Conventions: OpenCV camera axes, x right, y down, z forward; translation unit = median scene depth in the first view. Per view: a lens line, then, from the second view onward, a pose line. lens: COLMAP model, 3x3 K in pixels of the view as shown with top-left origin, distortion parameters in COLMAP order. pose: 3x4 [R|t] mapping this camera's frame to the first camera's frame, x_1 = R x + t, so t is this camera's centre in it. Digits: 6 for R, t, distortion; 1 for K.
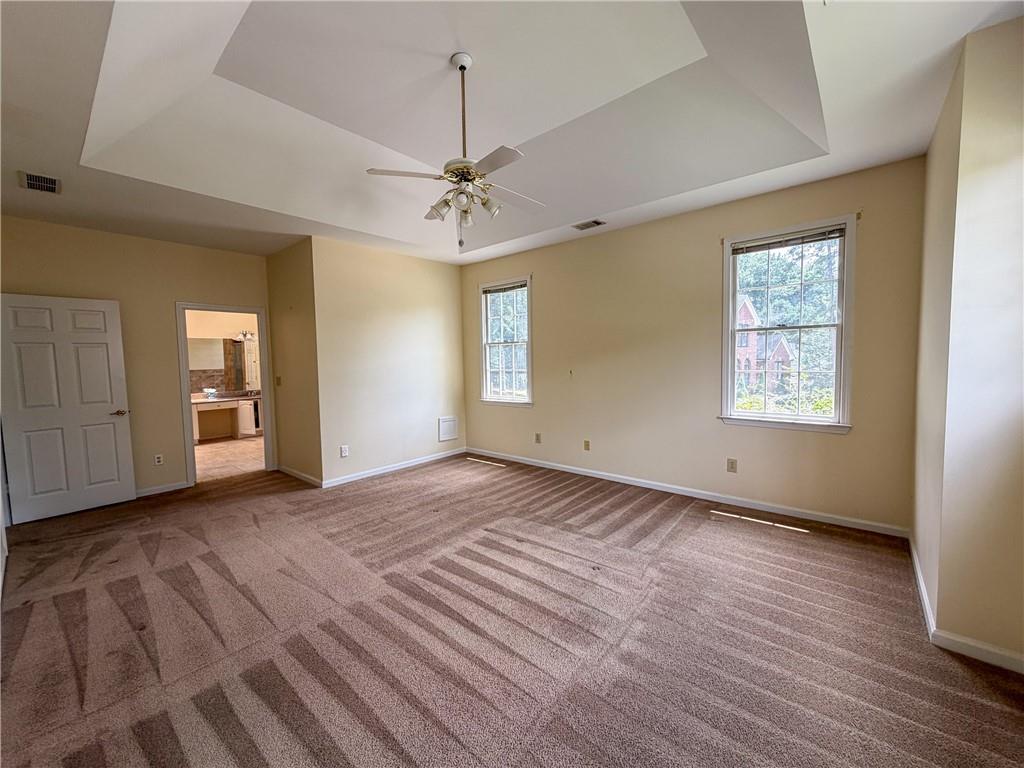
lens RADIAL K [[407.5, 0, 513.8], [0, 407.5, 382.8], [0, 0, 1]] dist [-0.001334, 0.000004]
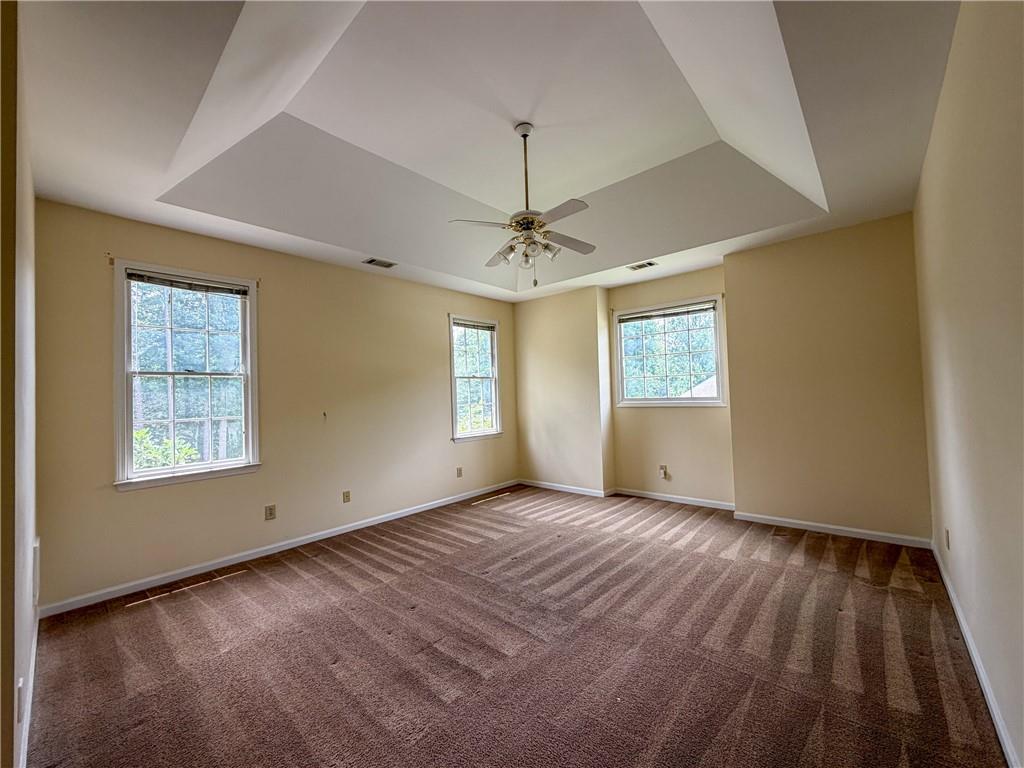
lens RADIAL K [[407.5, 0, 516.6], [0, 407.5, 387.1], [0, 0, 1]] dist [-0.001334, 0.000004]
pose [[0.007828, 0.032559, 0.999439, -0.704642], [0.082348, 0.996054, -0.033094, -0.022905], [-0.996573, 0.082561, 0.005116, 0.608269]]
